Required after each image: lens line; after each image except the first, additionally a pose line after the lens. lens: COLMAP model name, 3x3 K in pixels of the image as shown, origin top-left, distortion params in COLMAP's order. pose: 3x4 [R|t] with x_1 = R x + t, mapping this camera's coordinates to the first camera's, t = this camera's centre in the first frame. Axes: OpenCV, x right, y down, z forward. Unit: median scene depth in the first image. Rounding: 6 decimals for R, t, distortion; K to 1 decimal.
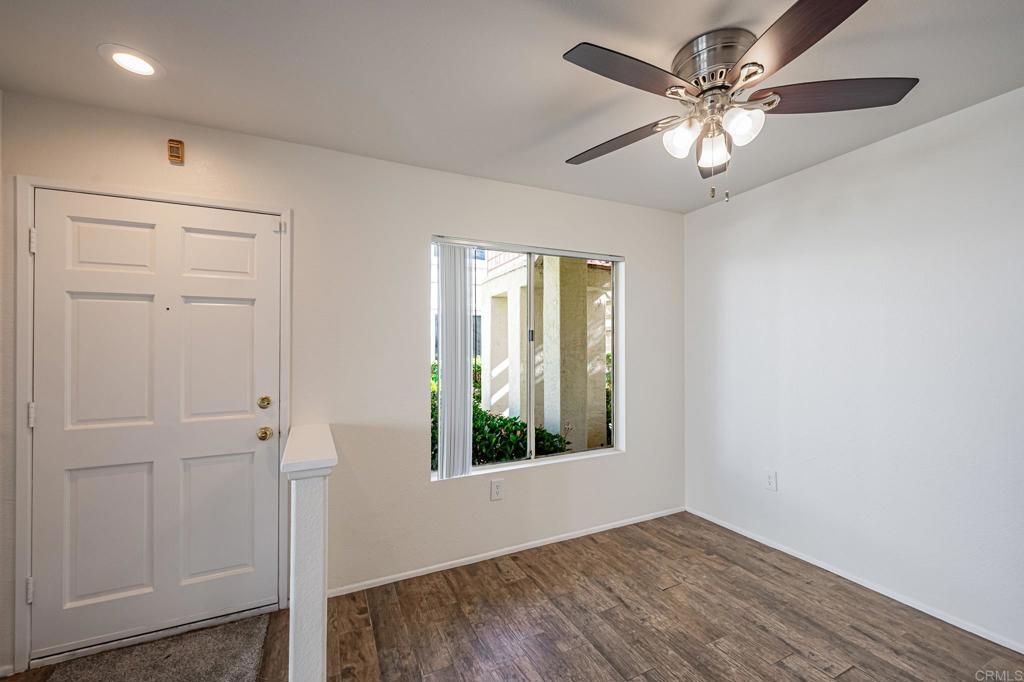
lens RADIAL K [[414.0, 0, 513.8], [0, 414.0, 348.9], [0, 0, 1]] dist [0.001827, -0.000974]
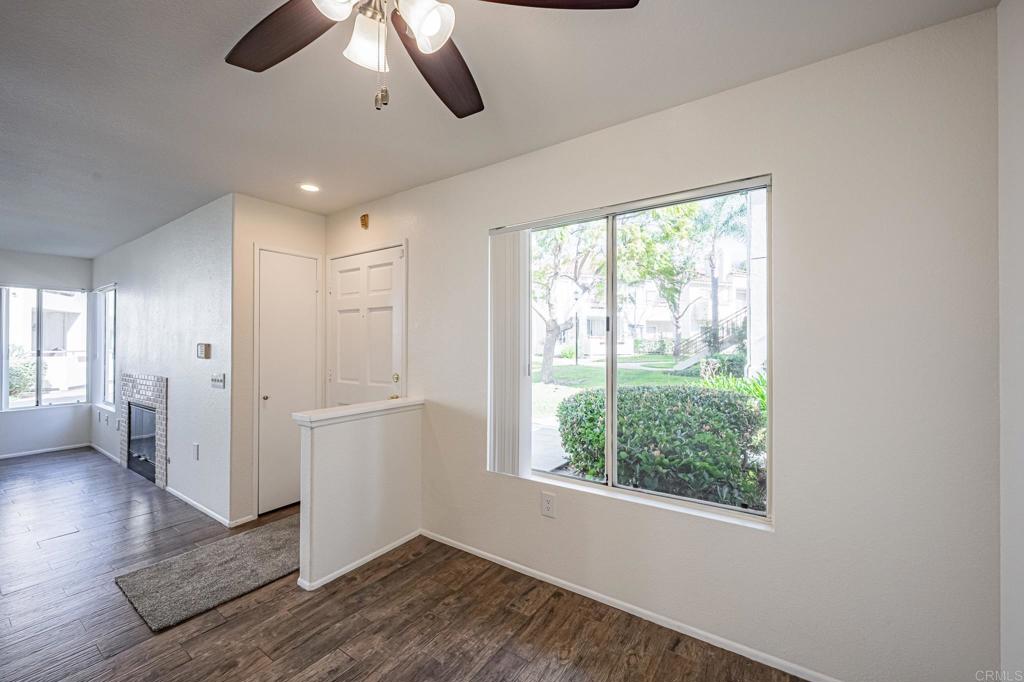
lens RADIAL K [[414.0, 0, 509.6], [0, 414.0, 335.7], [0, 0, 1]] dist [0.001827, -0.000974]
pose [[0.492333, -0.002084, -0.870404, 0.833954], [0.003605, 0.999993, -0.000356, -0.014369], [0.870399, -0.002962, 0.492338, 0.629714]]
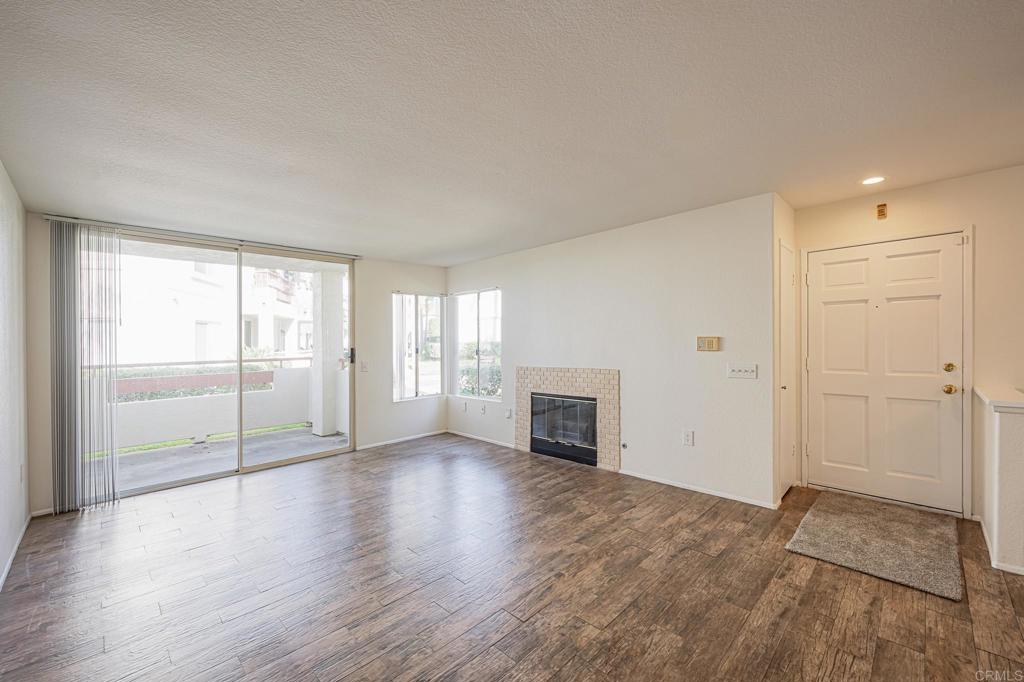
lens RADIAL K [[414.0, 0, 513.6], [0, 414.0, 337.9], [0, 0, 1]] dist [0.001827, -0.000974]
pose [[0.335327, 0.003382, -0.942096, 0.230557], [0.027330, 0.999538, 0.013316, -0.030150], [0.941705, -0.030213, 0.335080, -0.867509]]
